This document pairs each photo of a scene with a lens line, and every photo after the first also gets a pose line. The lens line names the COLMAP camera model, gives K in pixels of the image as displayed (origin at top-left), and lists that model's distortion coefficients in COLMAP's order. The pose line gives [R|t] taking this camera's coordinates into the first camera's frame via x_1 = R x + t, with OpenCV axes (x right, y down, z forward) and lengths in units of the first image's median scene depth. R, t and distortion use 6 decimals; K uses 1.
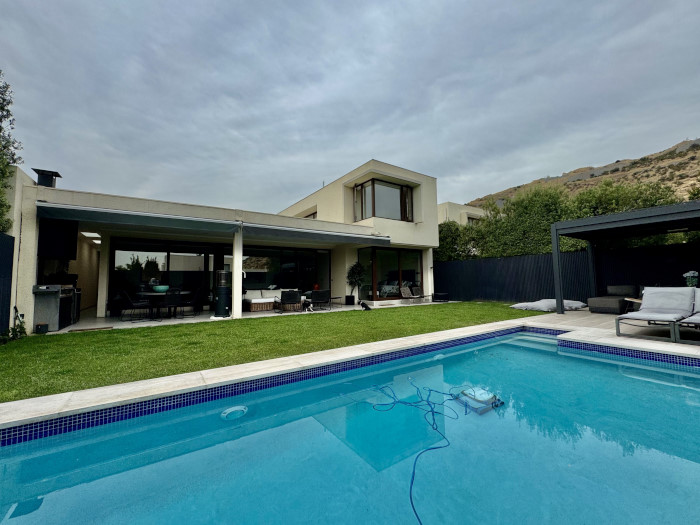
lens RADIAL K [[287.2, 0, 346.8], [0, 287.2, 262.6], [0, 0, 1]] dist [-0.000301, -0.000009]
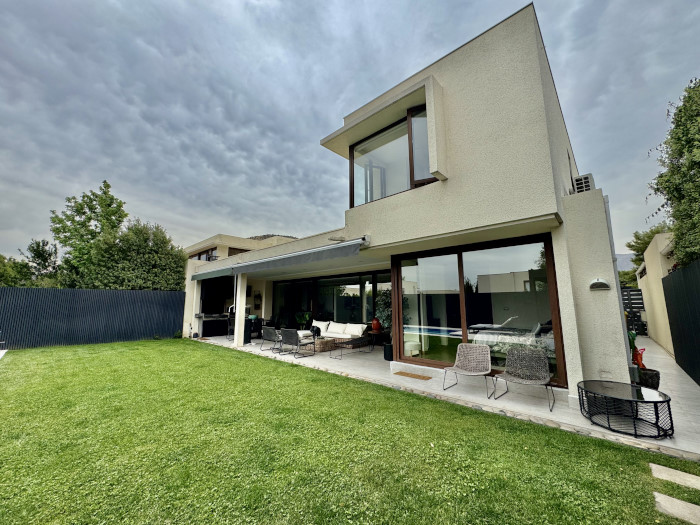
lens RADIAL K [[280.1, 0, 347.8], [0, 280.1, 262.4], [0, 0, 1]] dist [0.000450, -0.000018]
pose [[0.233154, -0.131820, -0.963464, 0.585991], [0.072033, 0.990389, -0.118072, 0.015044], [0.969768, -0.041872, 0.240408, 0.789783]]
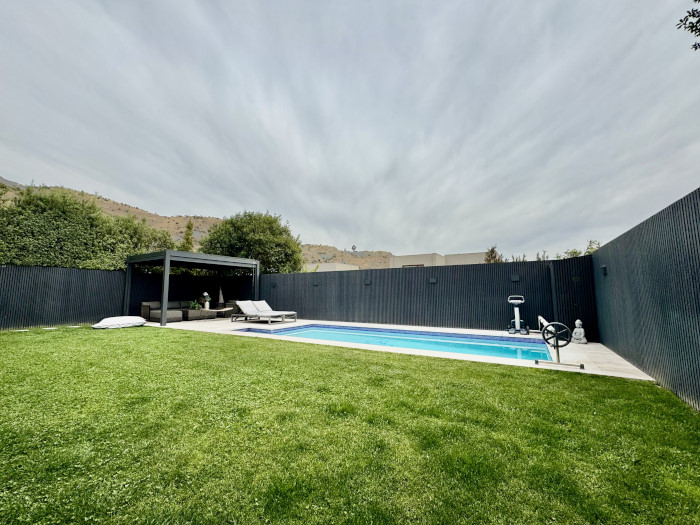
lens RADIAL K [[294.8, 0, 348.7], [0, 294.8, 261.1], [0, 0, 1]] dist [-0.001763, -0.000218]
pose [[-0.417734, 0.112565, 0.901569, -0.461300], [-0.056302, 0.987181, -0.149341, 0.032521], [-0.906823, -0.113145, -0.406042, 0.533182]]
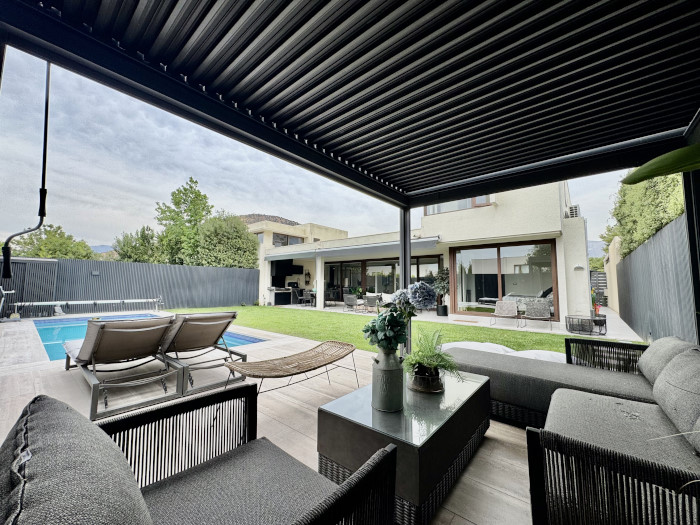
lens RADIAL K [[280.1, 0, 347.8], [0, 280.1, 262.4], [0, 0, 1]] dist [0.000450, -0.000018]
pose [[0.283113, -0.064574, -0.956910, 0.787916], [0.058919, 0.997017, -0.049849, 0.012619], [0.957275, -0.042267, 0.286073, 0.481765]]
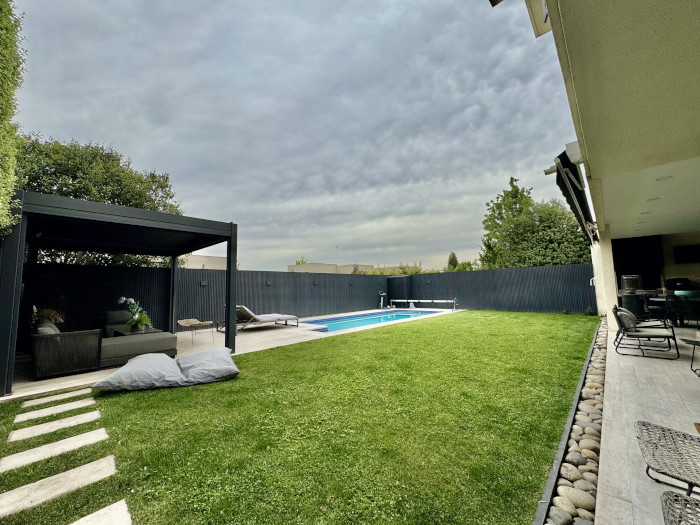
lens RADIAL K [[280.1, 0, 347.8], [0, 280.1, 262.4], [0, 0, 1]] dist [0.000450, -0.000018]
pose [[-0.972261, 0.012664, -0.233557, 0.410078], [0.051769, 0.985420, -0.162075, 0.057392], [0.228099, -0.169670, -0.958740, 1.126518]]
